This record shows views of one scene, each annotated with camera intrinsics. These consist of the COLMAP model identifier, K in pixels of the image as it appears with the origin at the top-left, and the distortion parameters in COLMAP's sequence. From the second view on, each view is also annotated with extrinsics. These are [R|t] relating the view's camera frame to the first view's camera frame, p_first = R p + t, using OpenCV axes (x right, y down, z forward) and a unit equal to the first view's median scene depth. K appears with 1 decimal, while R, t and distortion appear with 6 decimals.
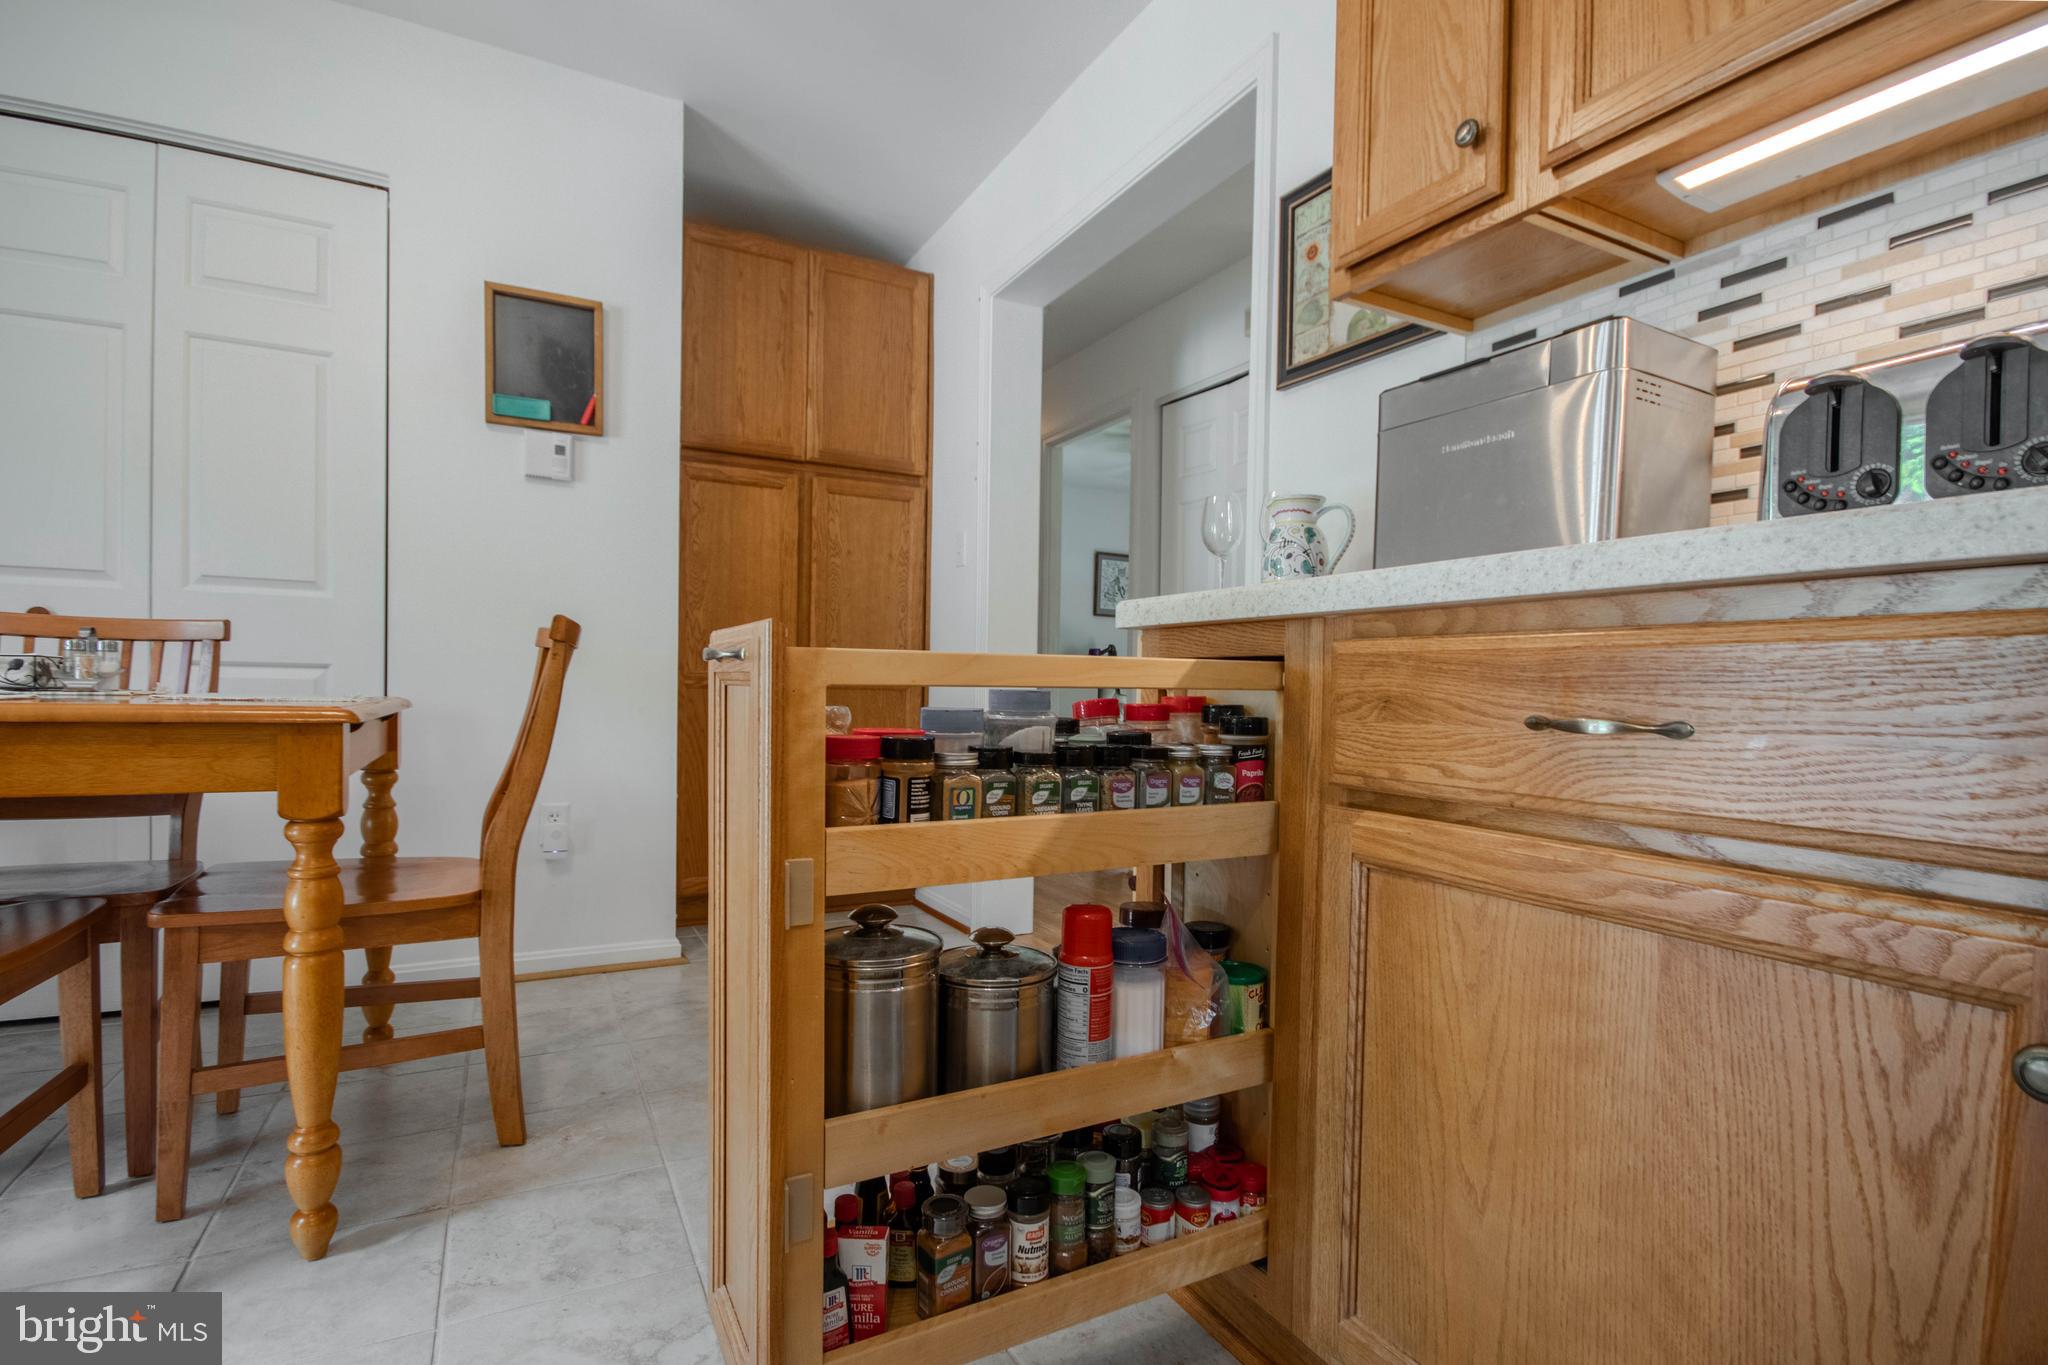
lens RADIAL K [[963.5, 0, 1020.4], [0, 963.5, 705.8], [0, 0, 1]] dist [0.001169, -0.000973]
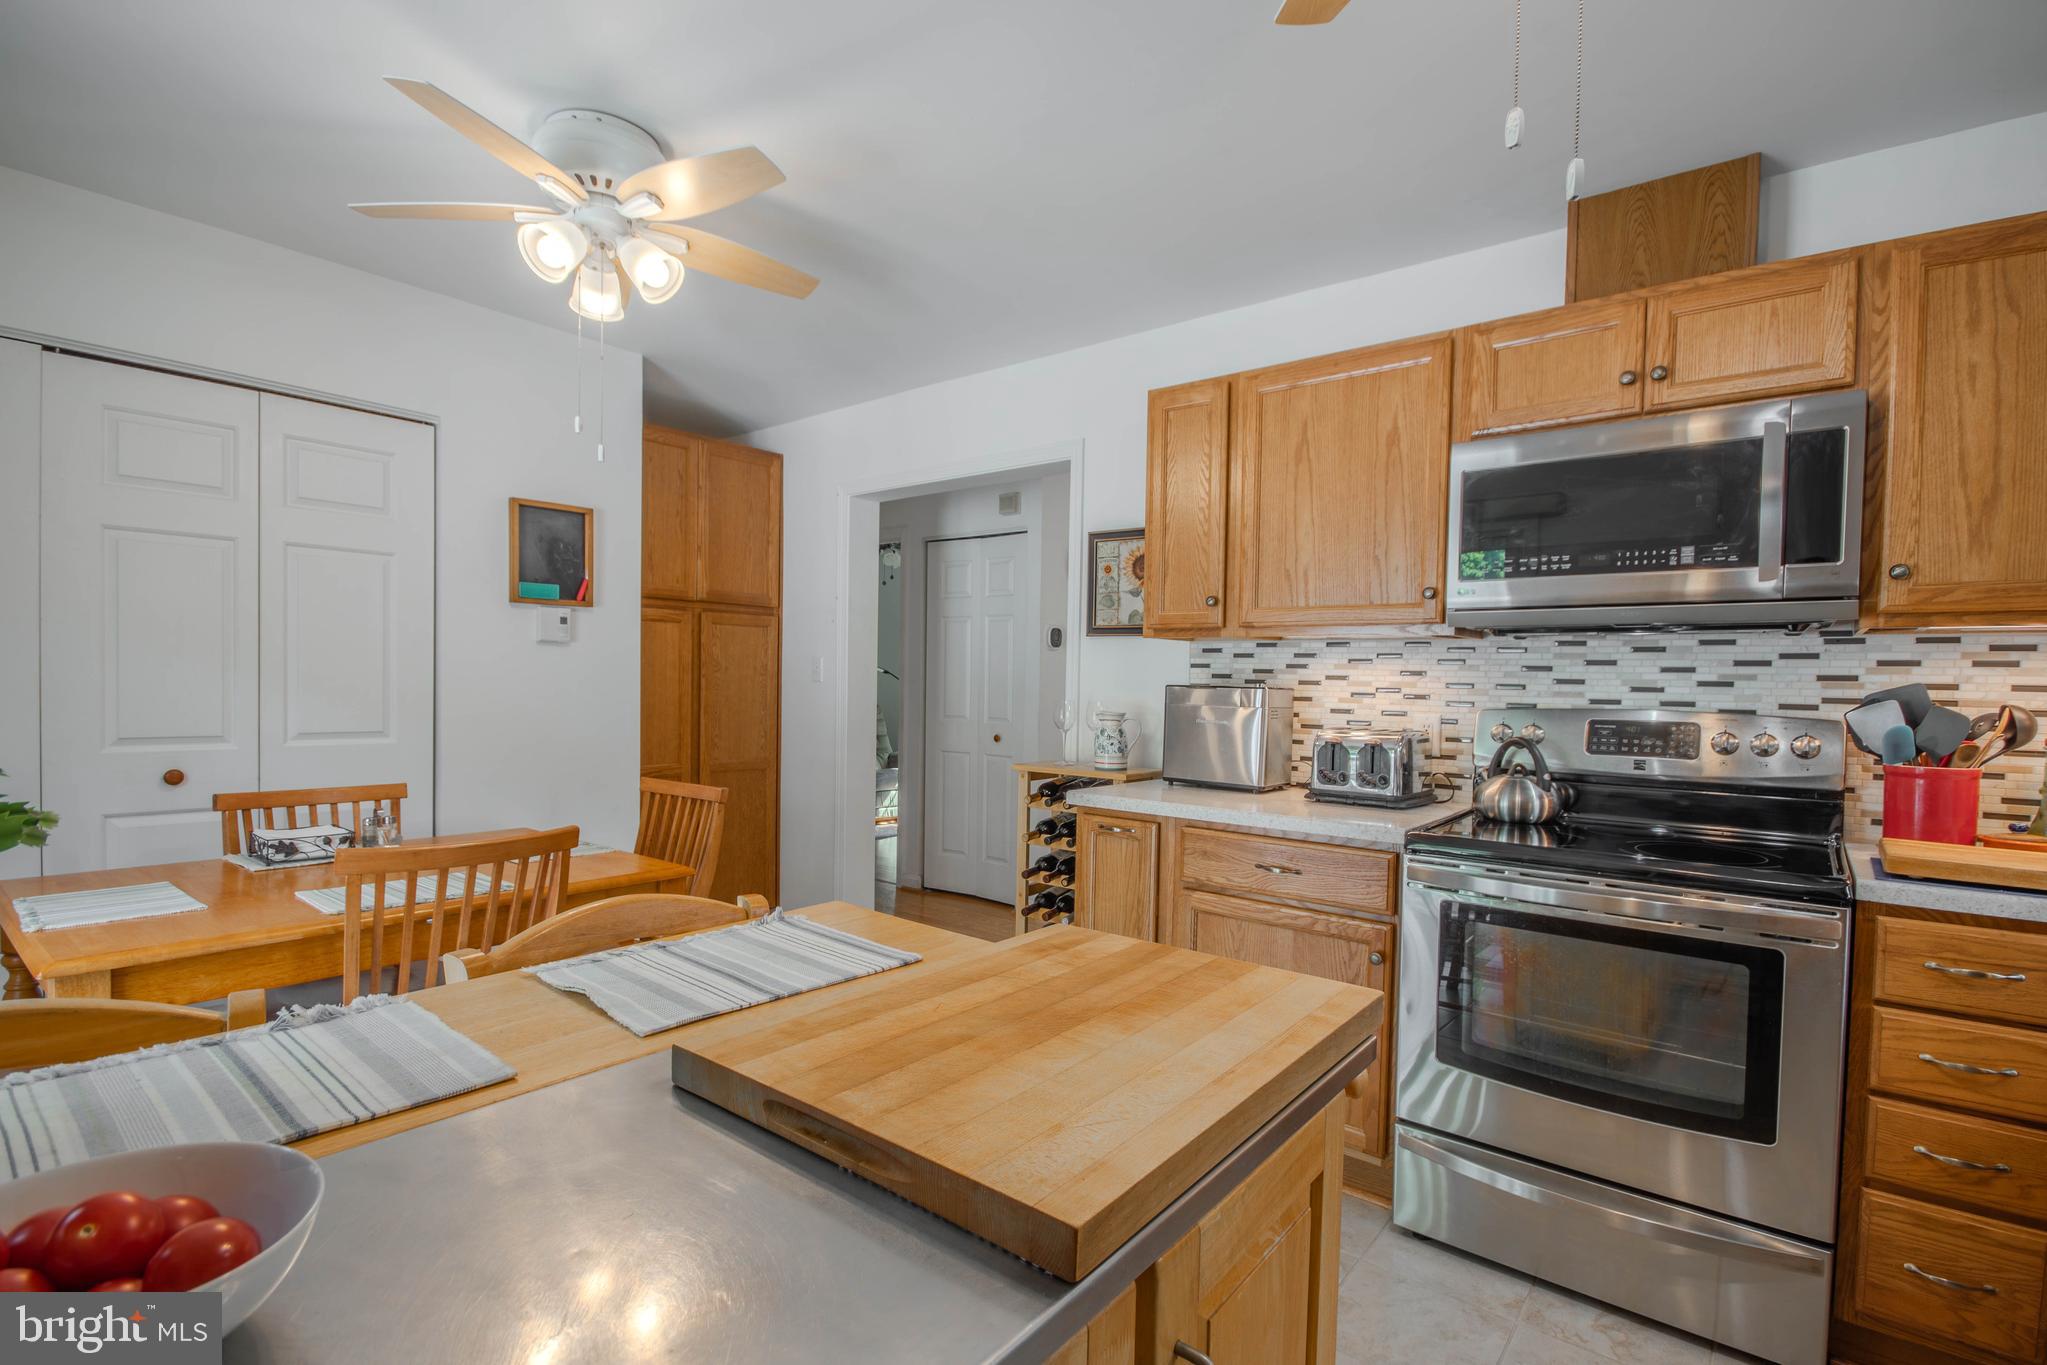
lens RADIAL K [[963.0, 0, 1019.9], [0, 963.0, 705.8], [0, 0, 1]] dist [0.001169, -0.000973]
pose [[0.920184, -0.011923, 0.391304, -0.482136], [0.004773, 0.999804, 0.019239, -0.195542], [-0.391457, -0.015836, 0.920060, -0.542624]]
